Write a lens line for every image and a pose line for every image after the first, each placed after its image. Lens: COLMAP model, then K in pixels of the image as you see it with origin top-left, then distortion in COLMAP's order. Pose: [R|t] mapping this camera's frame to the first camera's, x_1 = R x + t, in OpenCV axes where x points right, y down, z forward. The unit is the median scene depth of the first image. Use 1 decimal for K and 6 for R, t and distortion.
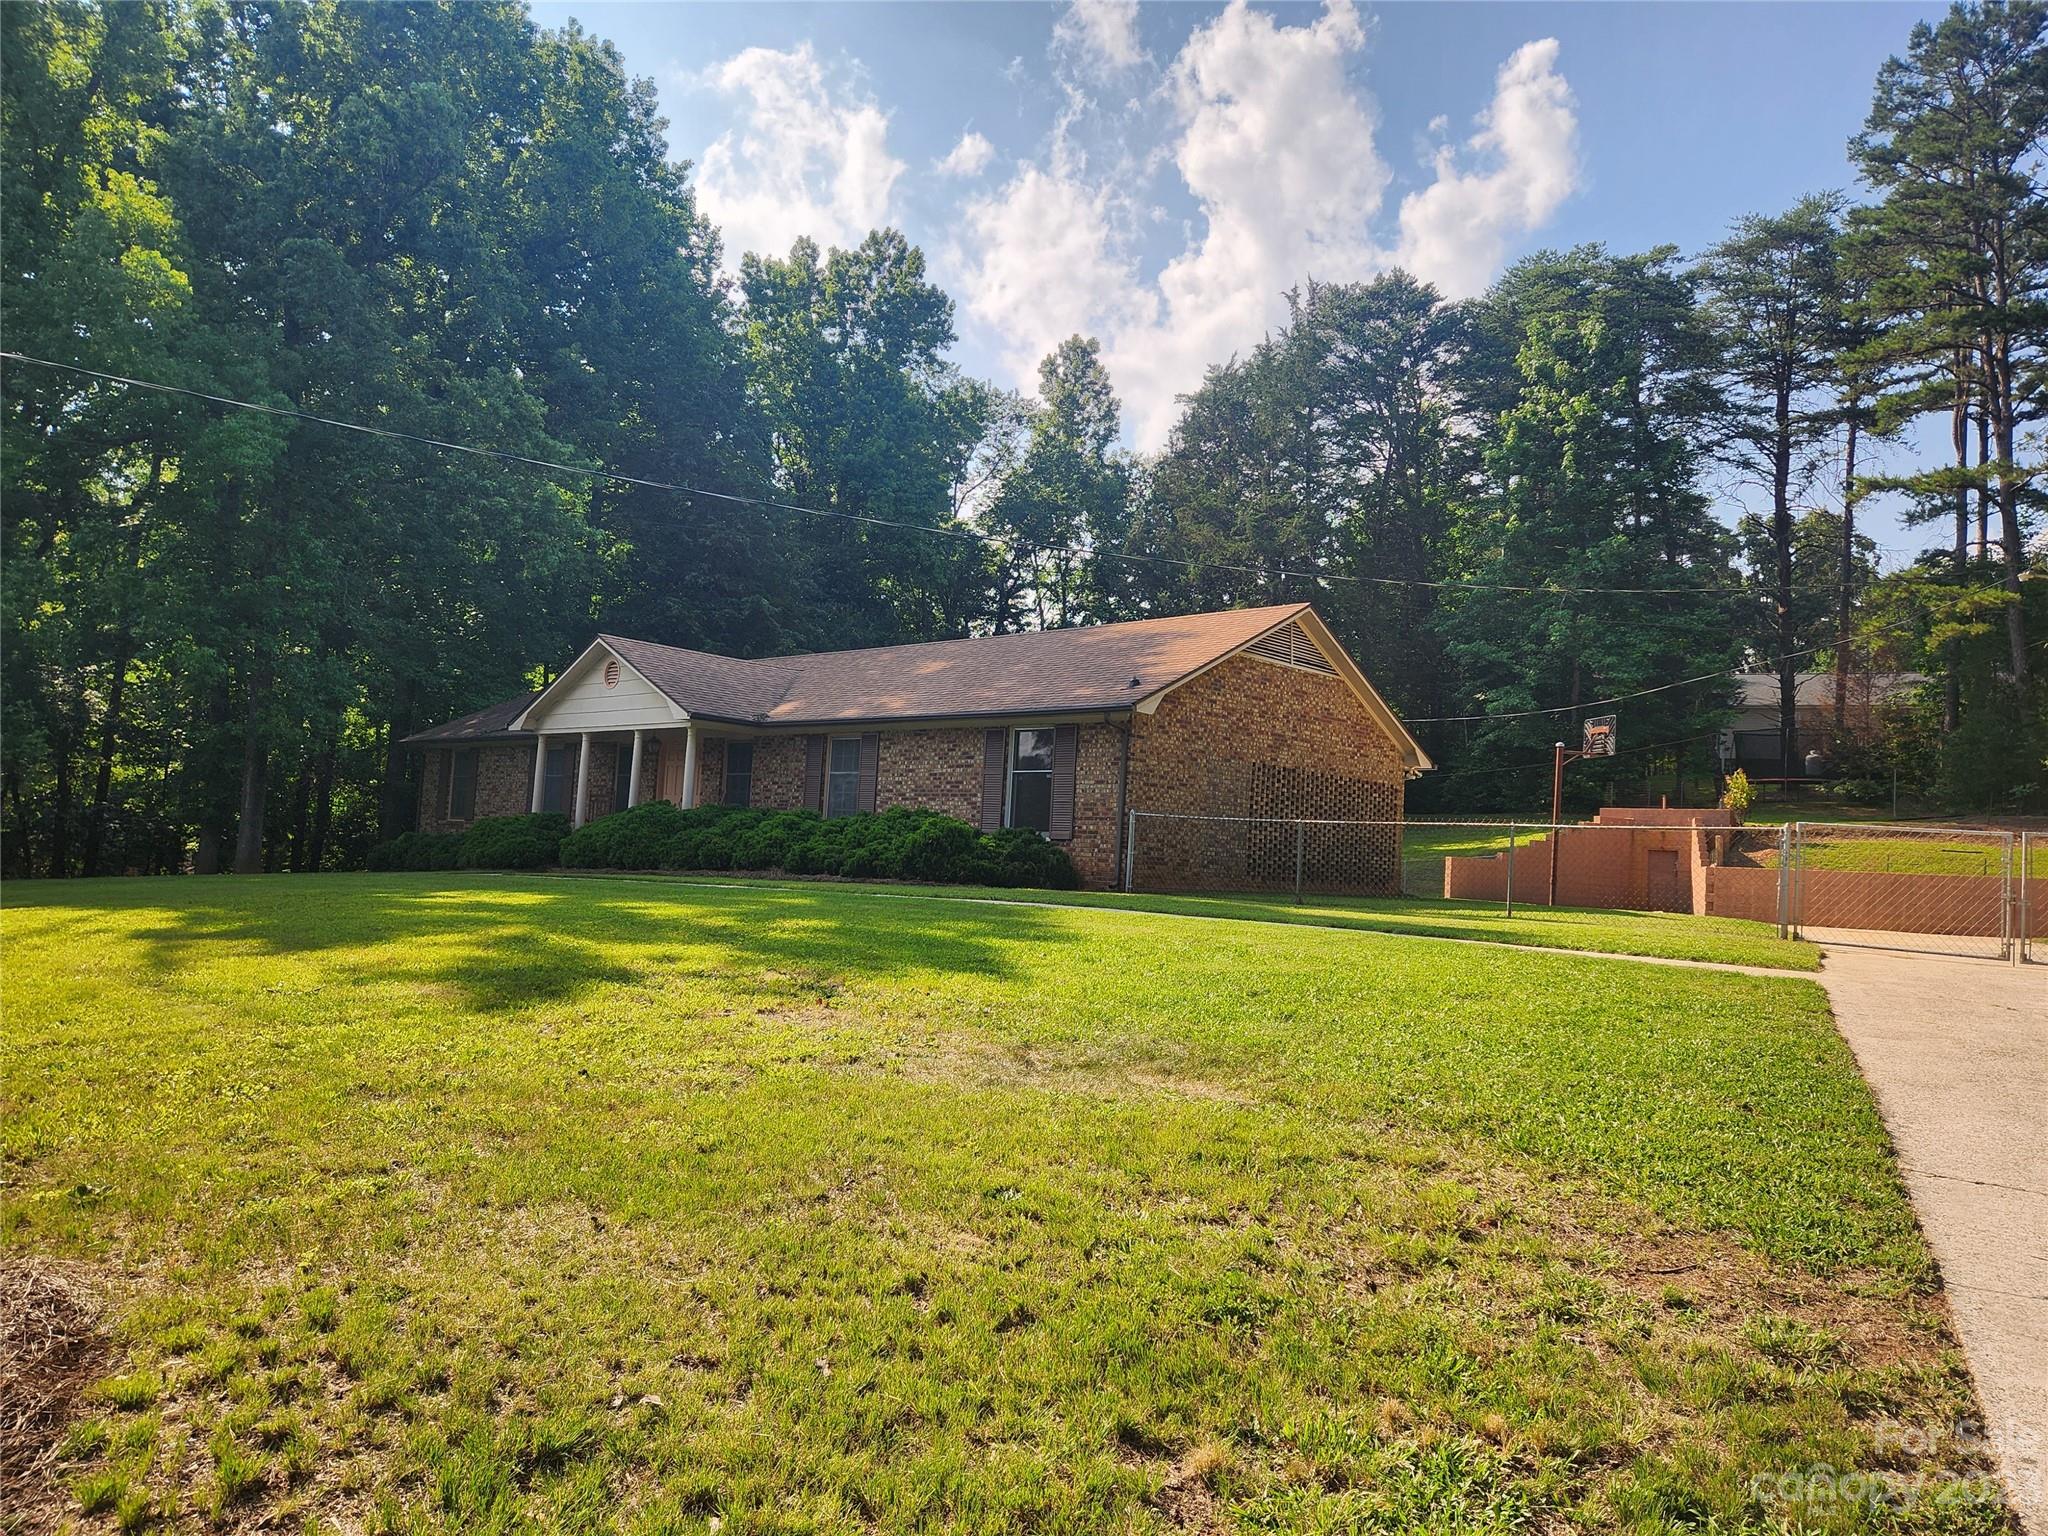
lens RADIAL K [[1387.2, 0, 1026.6], [0, 1387.2, 771.0], [0, 0, 1]] dist [0.008776, 0.006139]
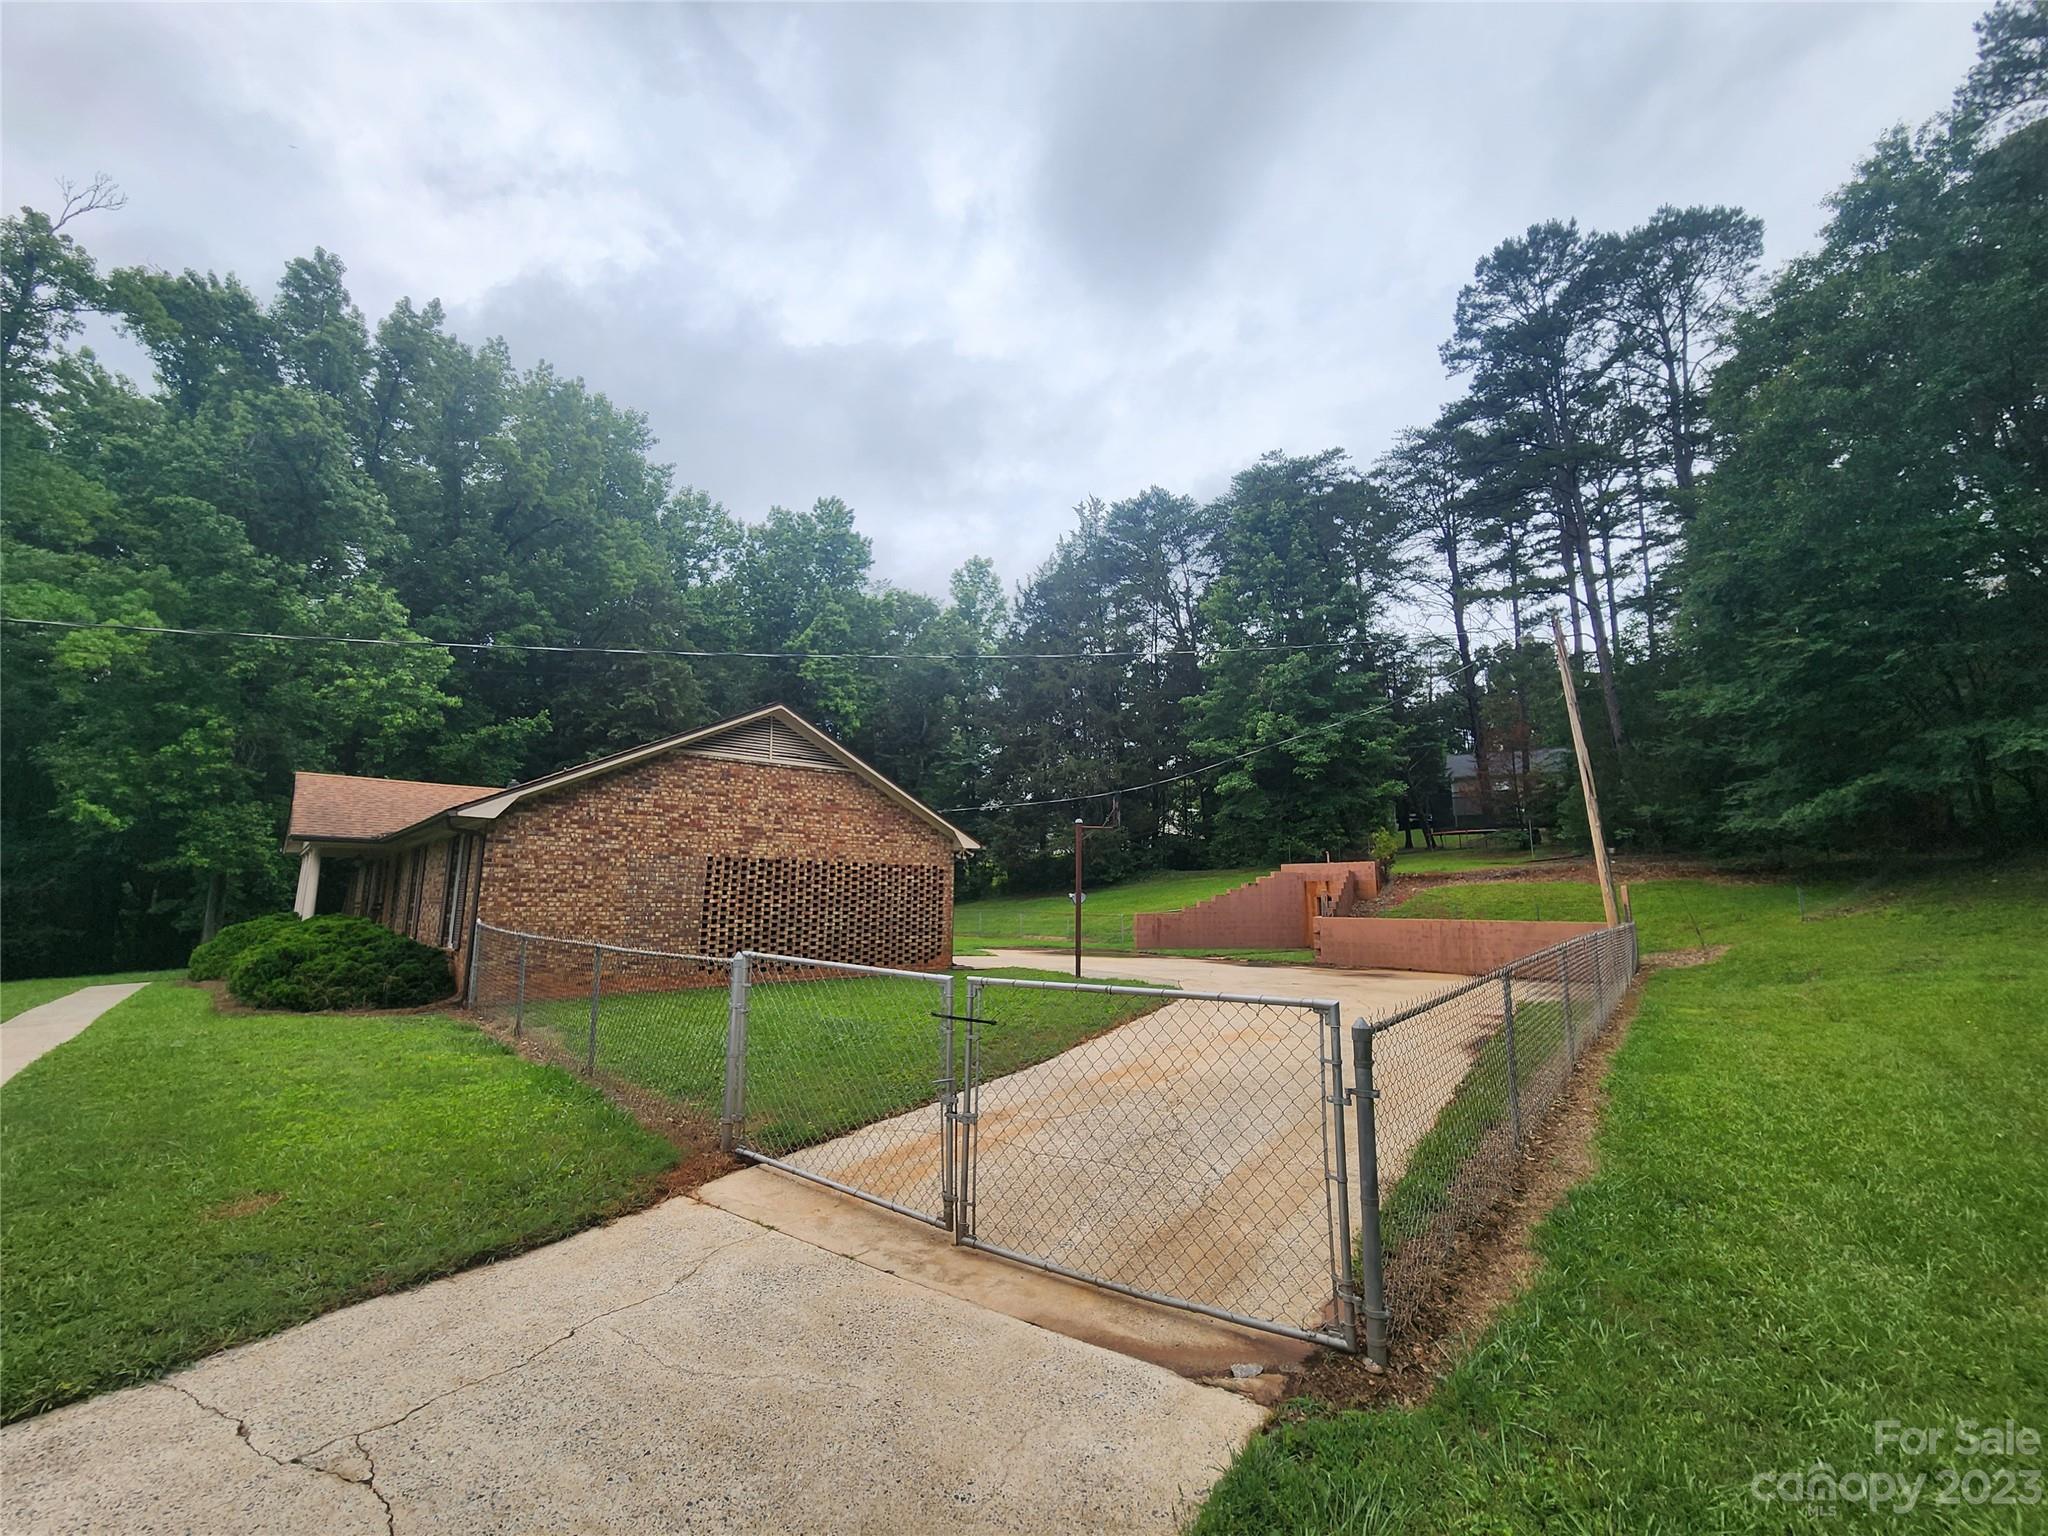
lens RADIAL K [[825.5, 0, 1020.1], [0, 825.5, 765.2], [0, 0, 1]] dist [0.001965, 0.000244]
pose [[0.994521, -0.055196, -0.088782, 0.196758], [0.046756, 0.994427, -0.094491, -0.002132], [0.093502, 0.089822, 0.991559, 0.180304]]
